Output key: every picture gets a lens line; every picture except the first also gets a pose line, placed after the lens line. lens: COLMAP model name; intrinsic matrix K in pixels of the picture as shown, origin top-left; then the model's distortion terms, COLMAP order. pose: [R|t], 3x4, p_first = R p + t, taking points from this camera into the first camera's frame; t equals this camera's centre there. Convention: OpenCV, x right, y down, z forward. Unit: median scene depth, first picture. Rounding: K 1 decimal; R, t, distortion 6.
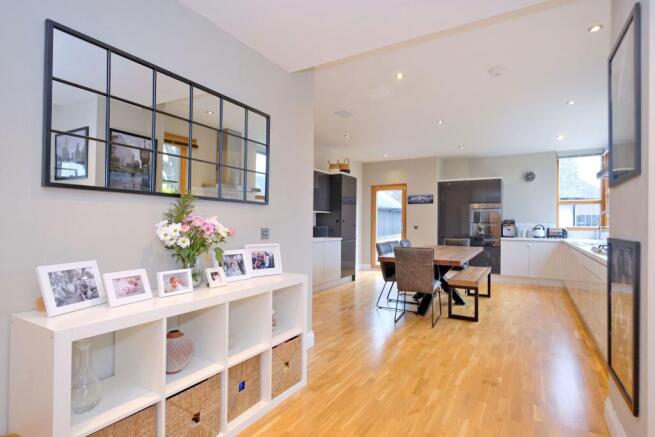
lens RADIAL K [[332.5, 0, 331.2], [0, 332.5, 217.0], [0, 0, 1]] dist [0.006178, 0.000256]
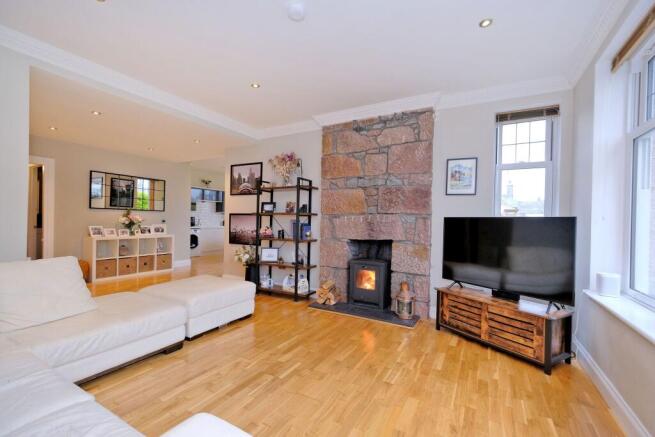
lens RADIAL K [[285.3, 0, 332.3], [0, 285.3, 220.0], [0, 0, 1]] dist [-0.001040, 0.000086]
pose [[0.999366, 0.008038, 0.034675, 1.704566], [-0.008703, 0.999780, 0.019090, -0.032487], [-0.034514, -0.019380, 0.999216, -2.216677]]
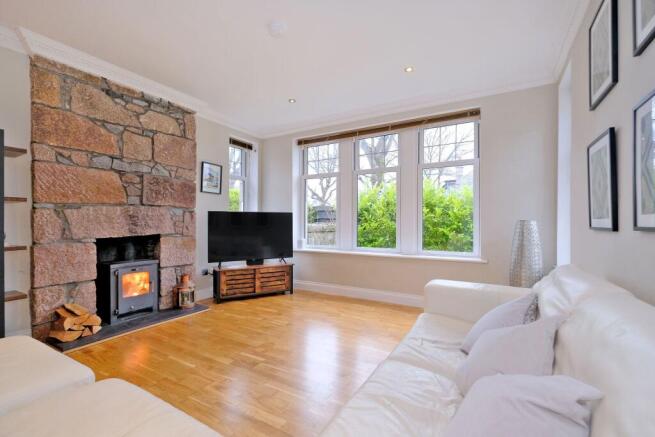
lens RADIAL K [[285.3, 0, 332.2], [0, 285.3, 222.2], [0, 0, 1]] dist [-0.001040, 0.000086]
pose [[-0.013633, -0.009416, 0.999863, 0.317899], [-0.019515, 0.999768, 0.009149, 0.023749], [-0.999717, -0.019388, -0.013814, -1.330134]]
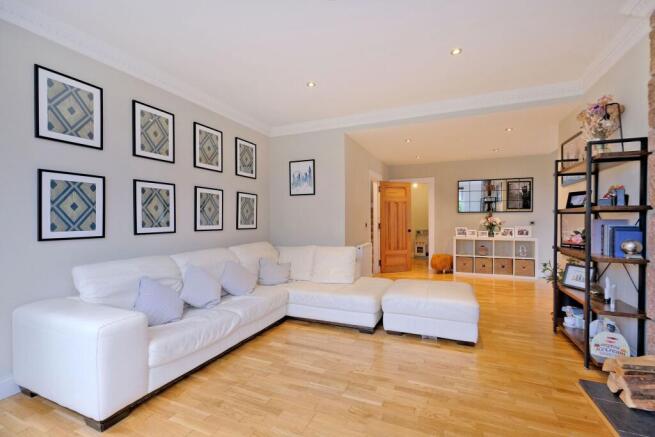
lens RADIAL K [[285.3, 0, 332.3], [0, 285.3, 219.5], [0, 0, 1]] dist [-0.001040, 0.000086]
pose [[0.136799, -0.007551, -0.990570, 2.579253], [0.025504, 0.999666, -0.004098, -0.013558], [0.990270, -0.024703, 0.136946, -1.234367]]
